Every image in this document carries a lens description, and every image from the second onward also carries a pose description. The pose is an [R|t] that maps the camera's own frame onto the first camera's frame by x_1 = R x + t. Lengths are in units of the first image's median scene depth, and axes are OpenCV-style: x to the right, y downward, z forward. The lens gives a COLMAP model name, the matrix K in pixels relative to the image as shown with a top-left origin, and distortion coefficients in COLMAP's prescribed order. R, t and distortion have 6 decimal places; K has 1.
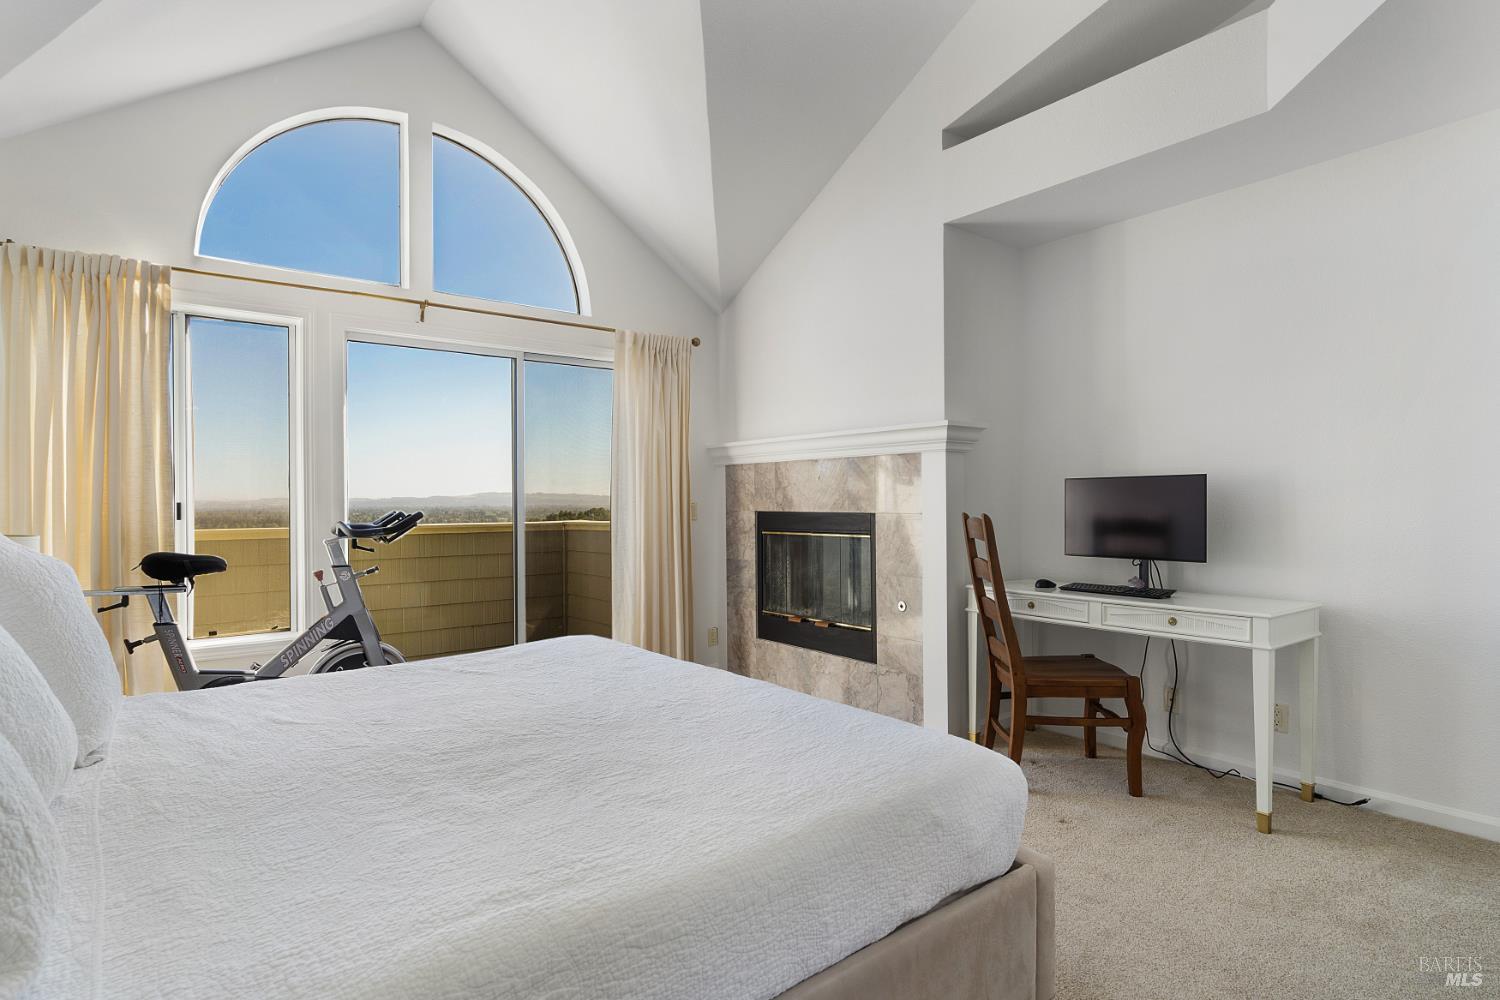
lens RADIAL K [[788.7, 0, 751.8], [0, 788.7, 499.2], [0, 0, 1]] dist [-0.005195, -0.000532]
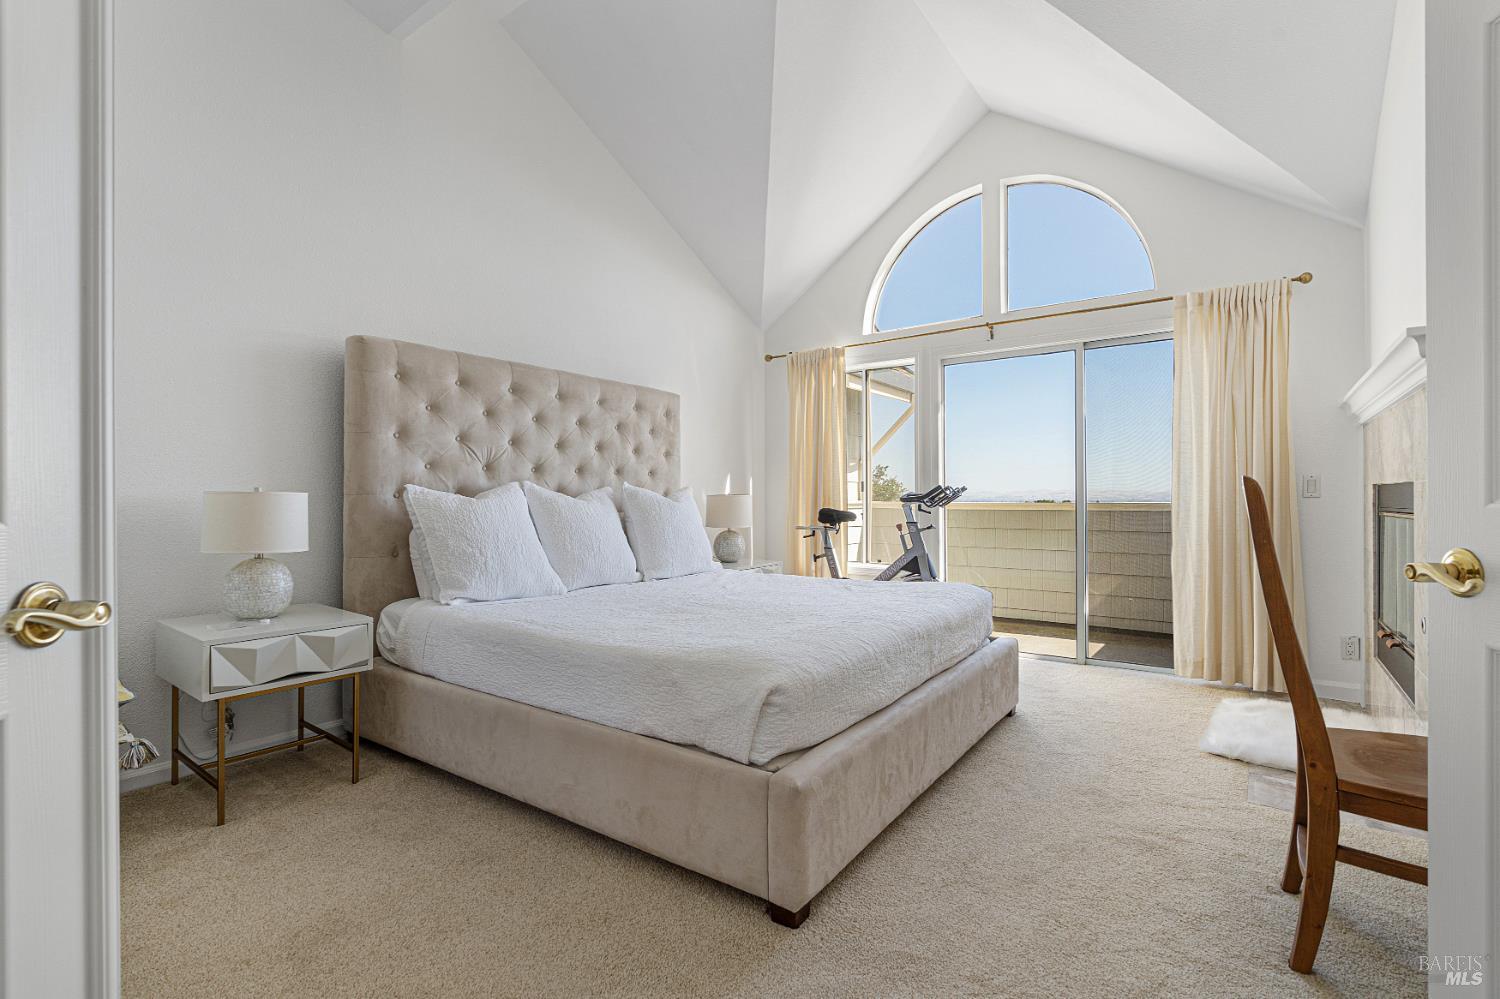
lens RADIAL K [[695.9, 0, 749.3], [0, 695.9, 501.5], [0, 0, 1]] dist [-0.007457, 0.000122]
pose [[0.259308, 0.005829, -0.965777, 0.659359], [-0.002789, 0.999982, 0.005287, 0.040074], [0.965791, 0.001322, 0.259319, 0.369944]]
